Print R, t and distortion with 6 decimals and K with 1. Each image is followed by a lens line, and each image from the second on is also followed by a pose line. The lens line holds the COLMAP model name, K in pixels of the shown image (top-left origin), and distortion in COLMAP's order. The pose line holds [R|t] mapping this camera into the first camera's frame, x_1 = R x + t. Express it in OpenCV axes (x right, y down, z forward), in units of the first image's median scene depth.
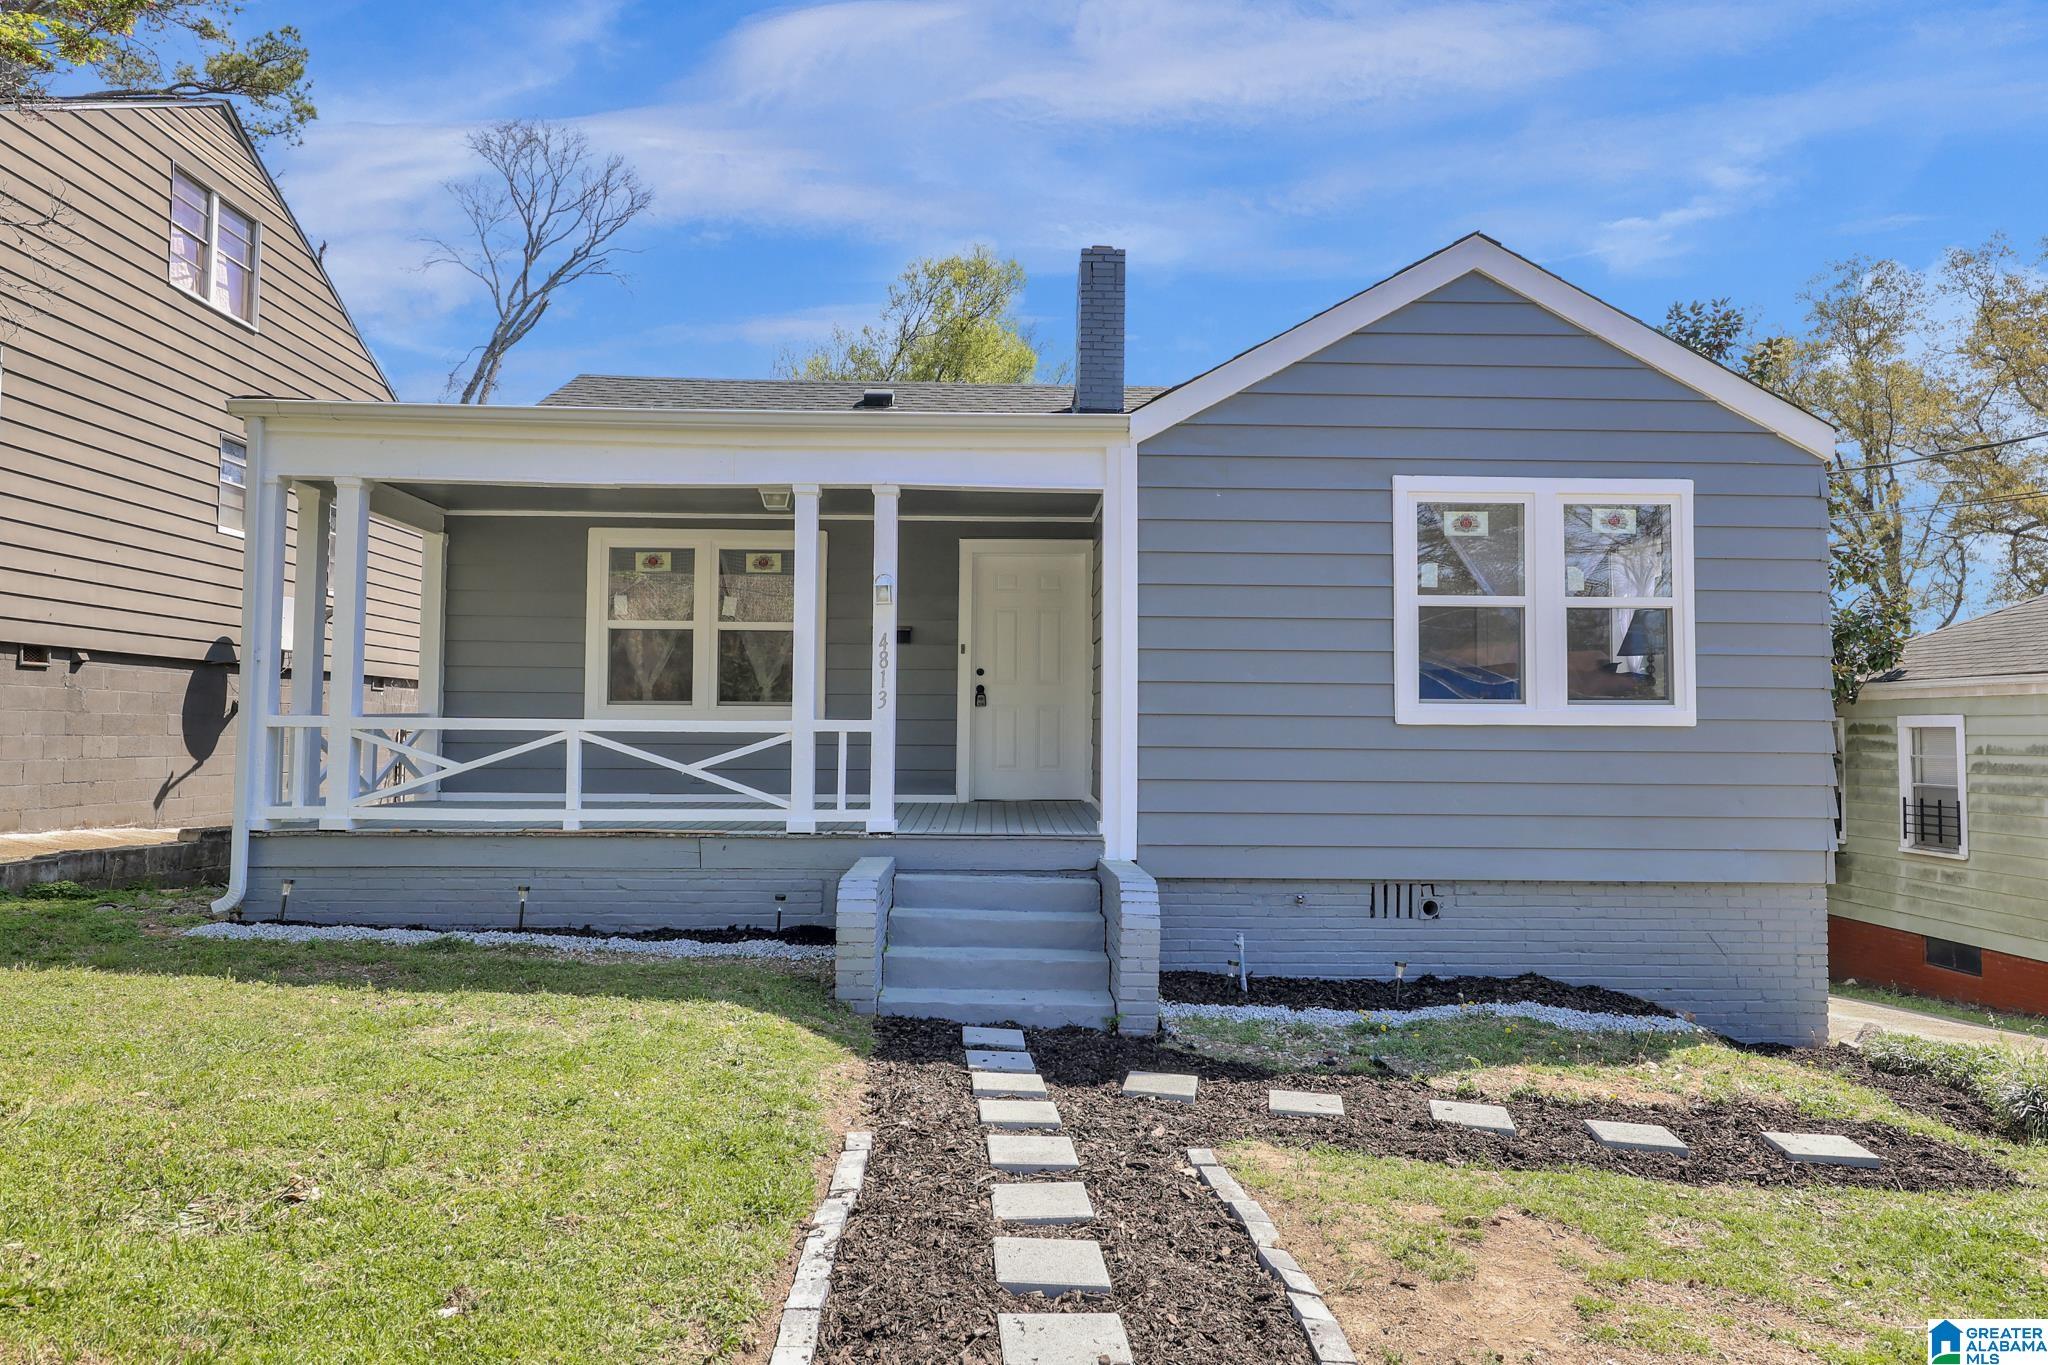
lens RADIAL K [[1260.6, 0, 1023.3], [0, 1260.6, 687.7], [0, 0, 1]] dist [0.006563, -0.006715]
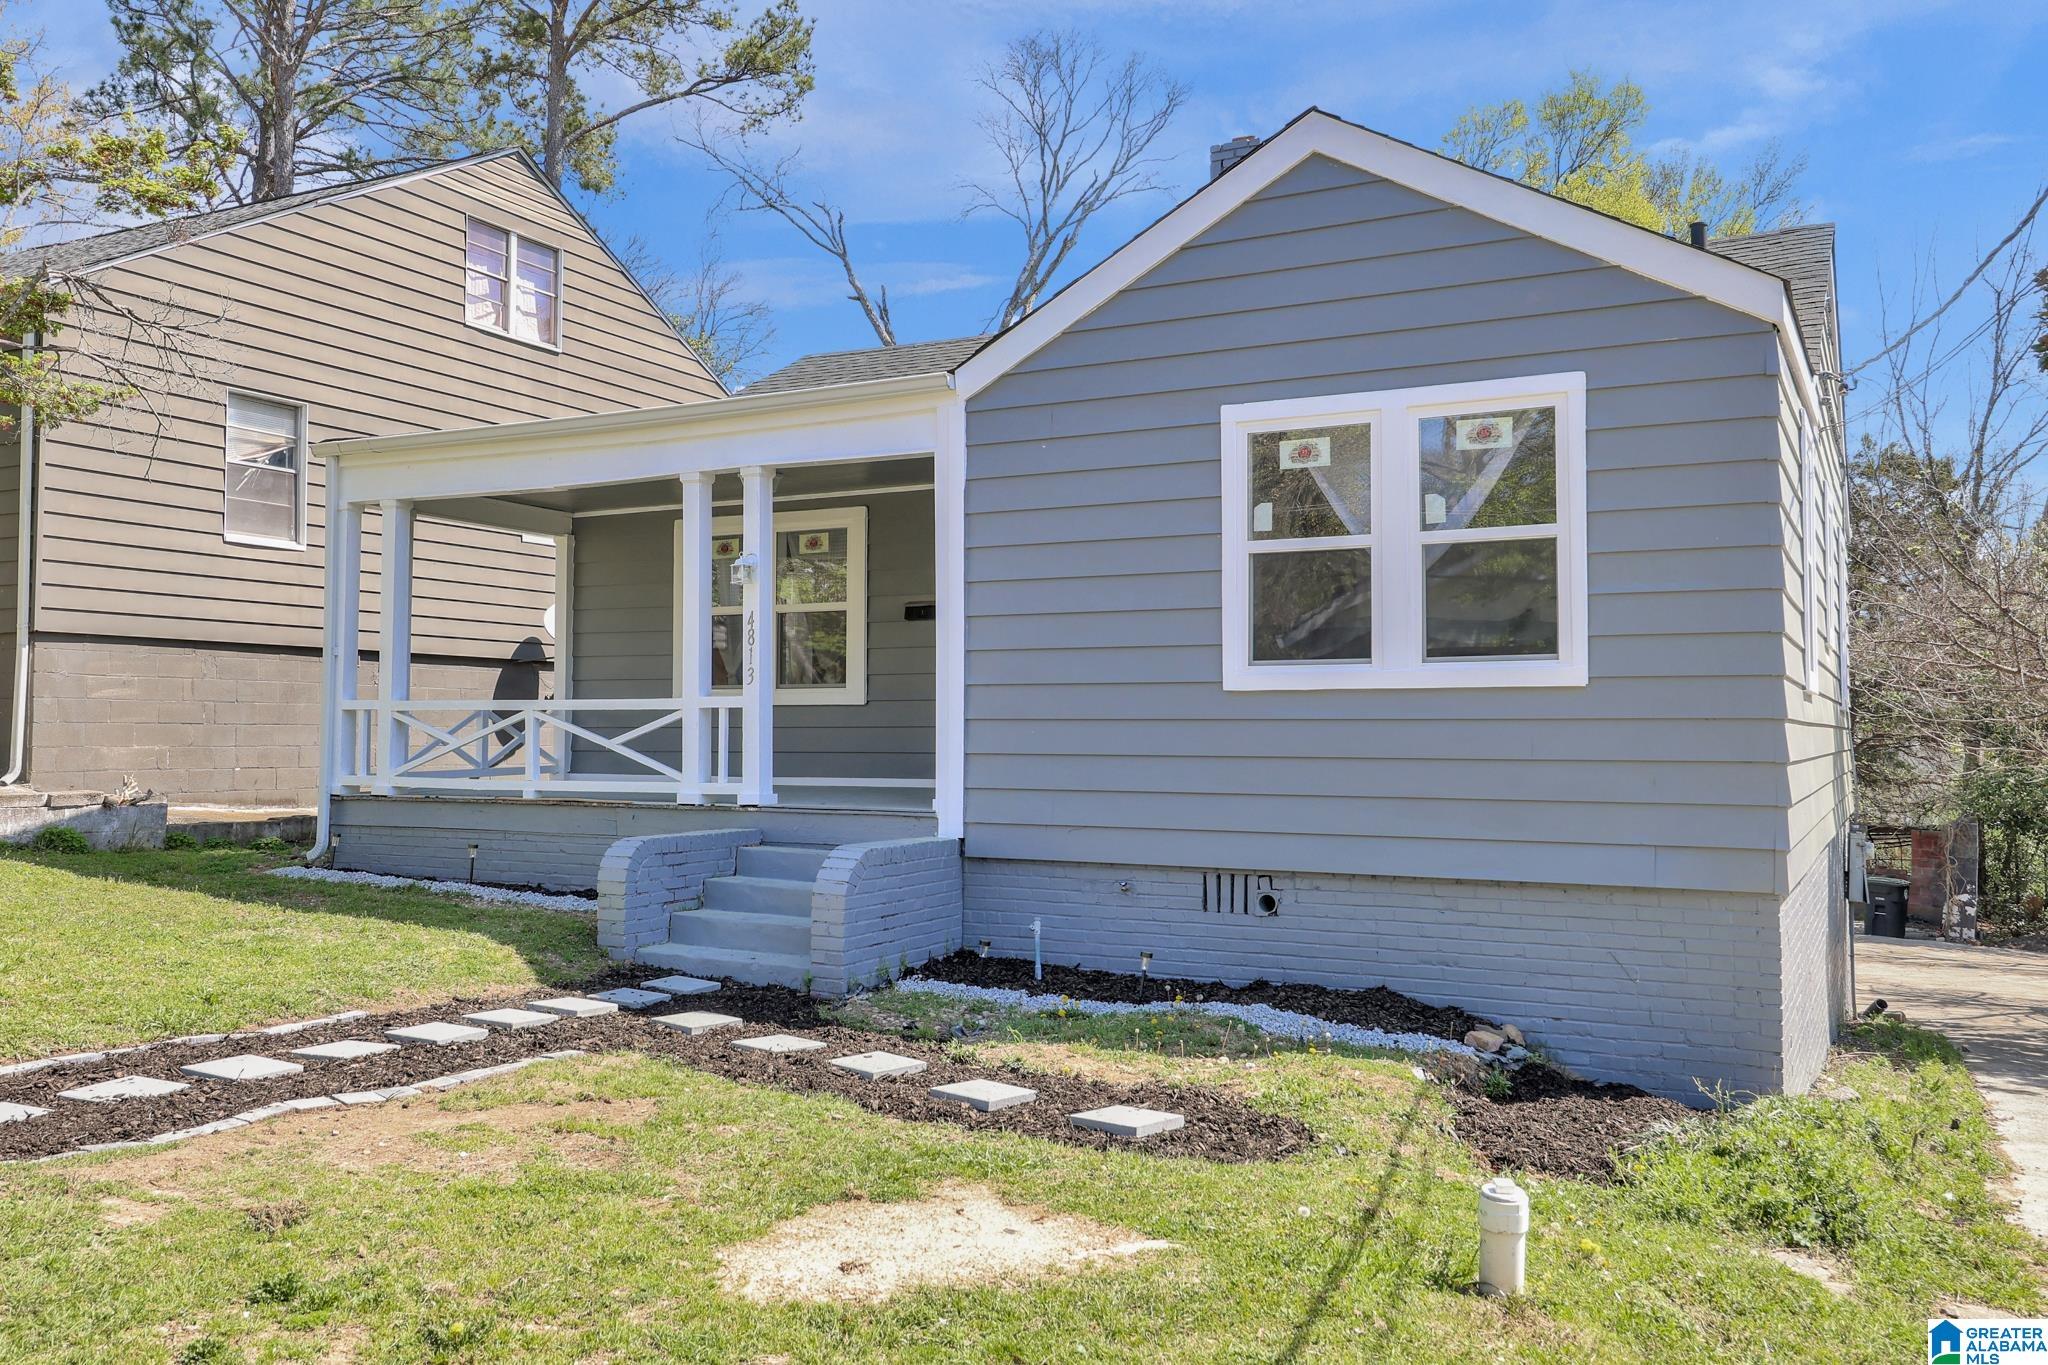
lens RADIAL K [[1676.5, 0, 1021.2], [0, 1676.5, 679.8], [0, 0, 1]] dist [-0.008235, 0.008156]
pose [[0.868072, -0.022125, -0.495945, 0.743375], [0.021292, 0.999746, -0.007331, 0.026824], [0.495981, -0.004196, 0.868323, -0.075237]]
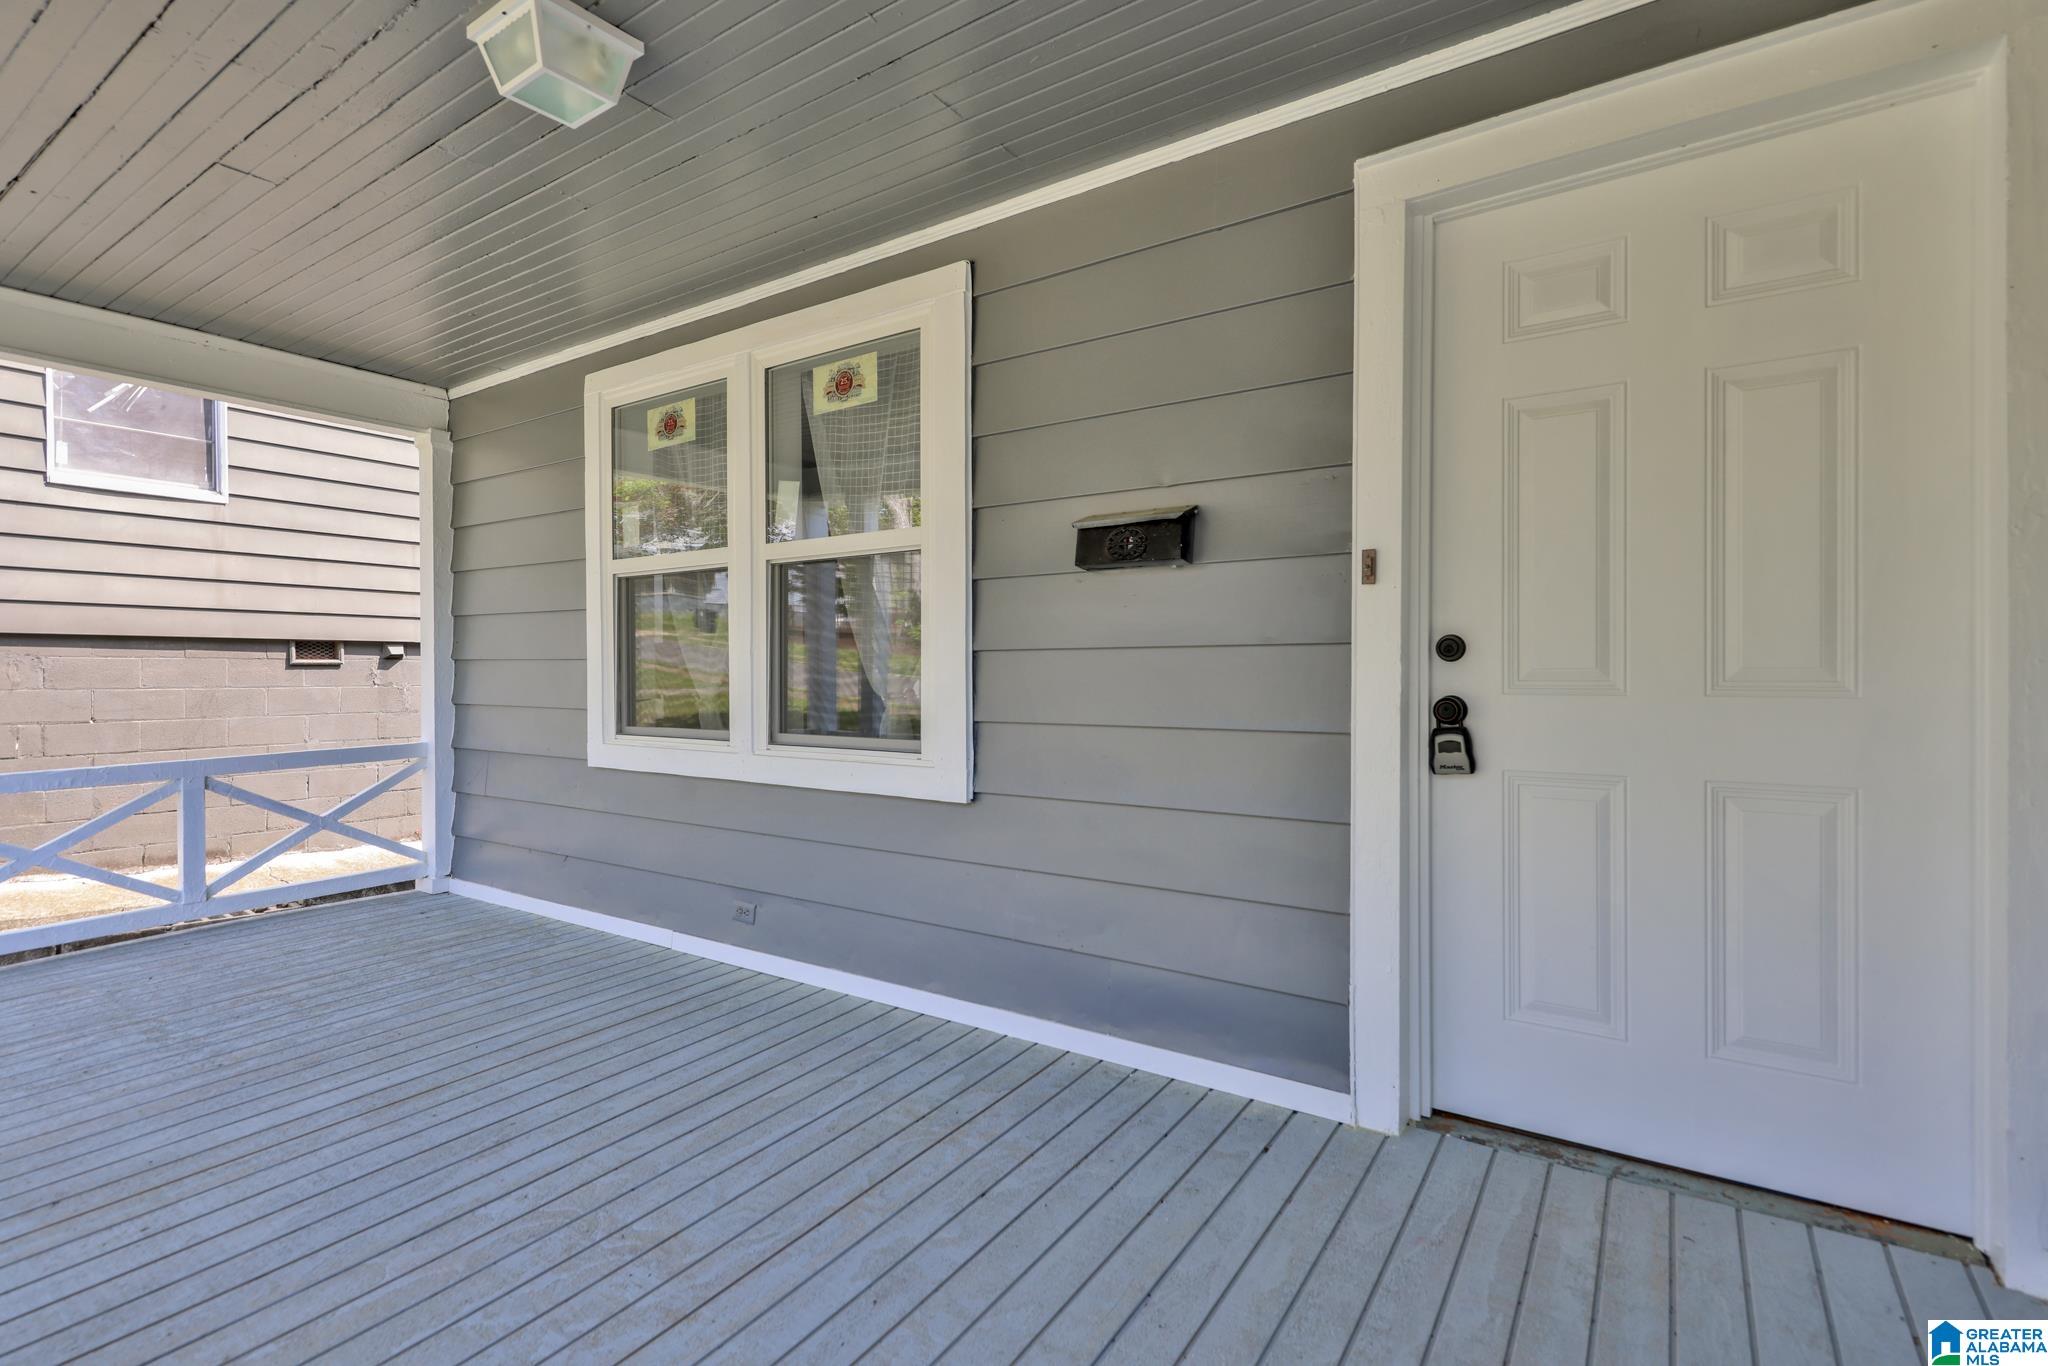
lens RADIAL K [[973.8, 0, 1017.6], [0, 973.8, 673.8], [0, 0, 1]] dist [0.011434, -0.001305]
pose [[0.804356, -0.007615, -0.594098, 0.020544], [0.028862, 0.999238, 0.026269, -0.019533], [0.593446, -0.038277, 0.803963, 1.001938]]
